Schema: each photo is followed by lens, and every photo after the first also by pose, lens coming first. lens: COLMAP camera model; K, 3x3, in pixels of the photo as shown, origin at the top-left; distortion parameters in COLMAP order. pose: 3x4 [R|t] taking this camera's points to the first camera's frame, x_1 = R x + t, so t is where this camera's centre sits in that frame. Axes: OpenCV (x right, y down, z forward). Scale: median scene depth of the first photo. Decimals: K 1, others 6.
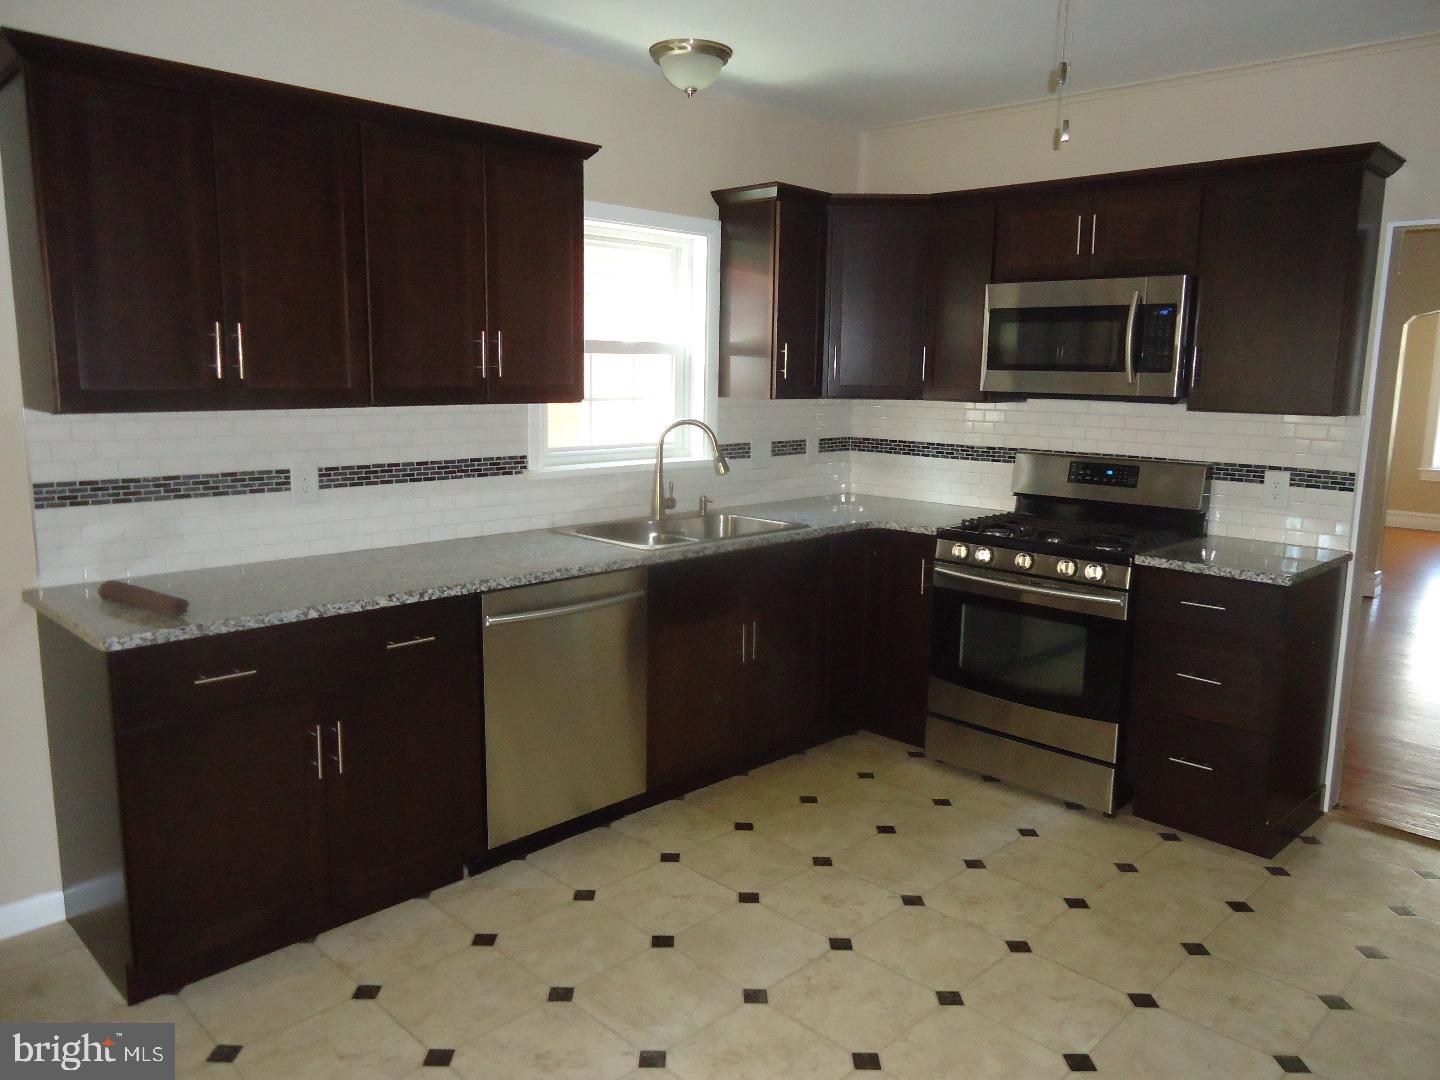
lens RADIAL K [[1067.2, 0, 719.4], [0, 1067.2, 538.2], [0, 0, 1]] dist [-0.003784, -0.000155]
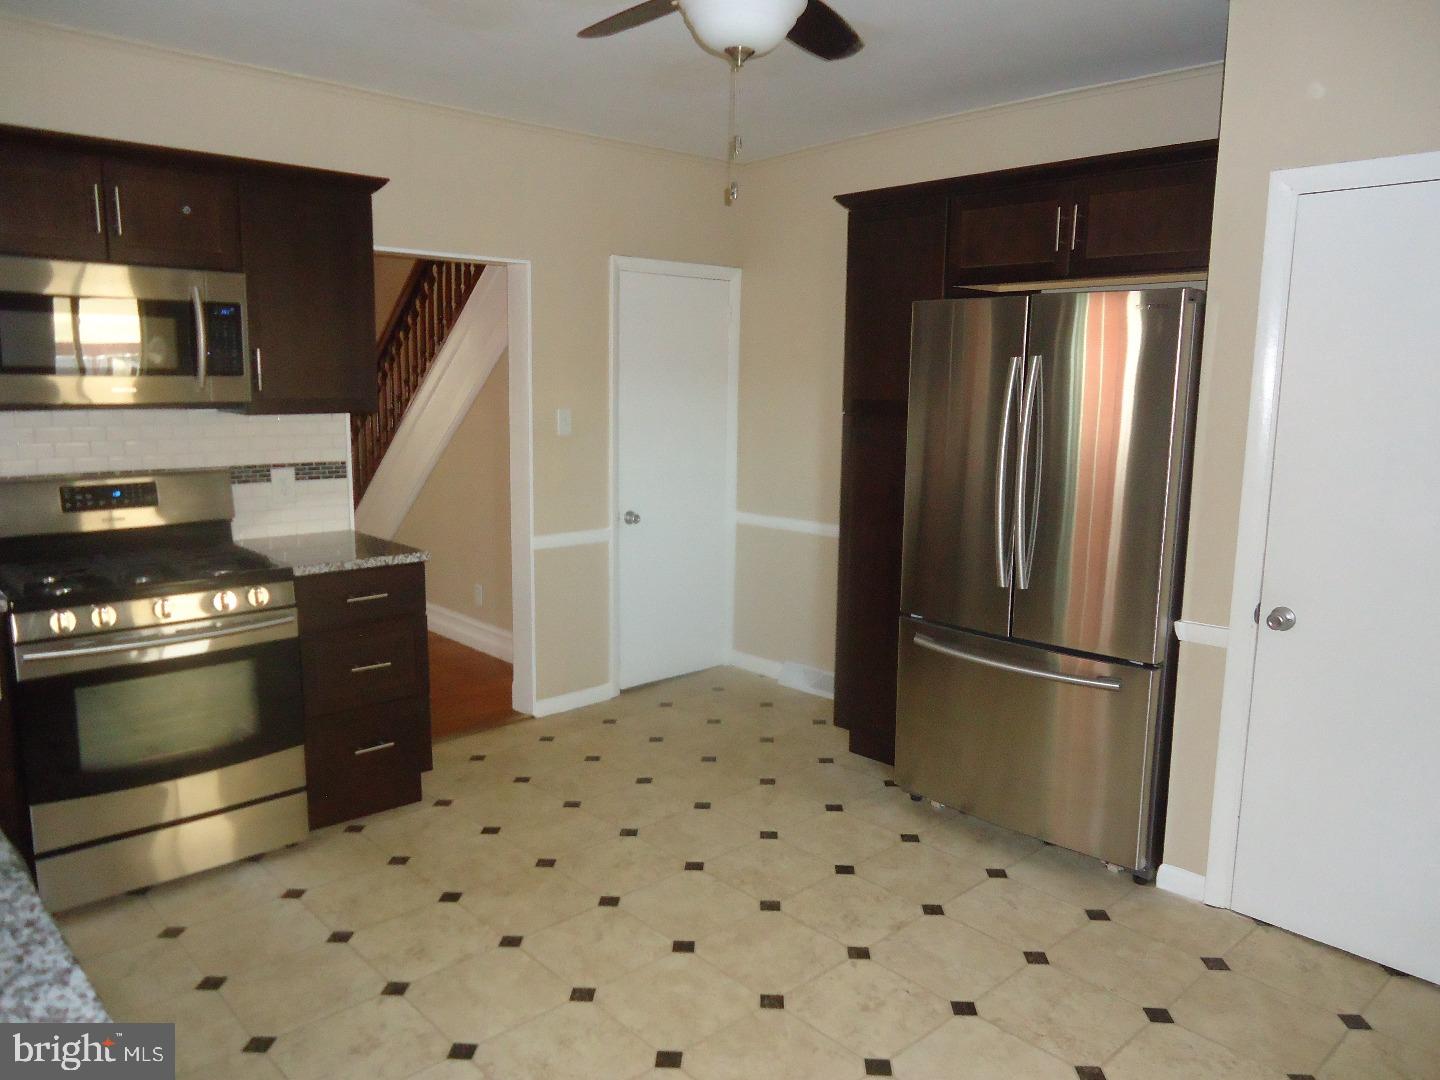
lens RADIAL K [[1067.2, 0, 719.0], [0, 1067.2, 540.5], [0, 0, 1]] dist [-0.003784, -0.000155]
pose [[0.026626, -0.169211, 0.985220, -0.527765], [0.150280, 0.975046, 0.163402, -0.104507], [-0.988285, 0.143708, 0.051391, 0.555910]]
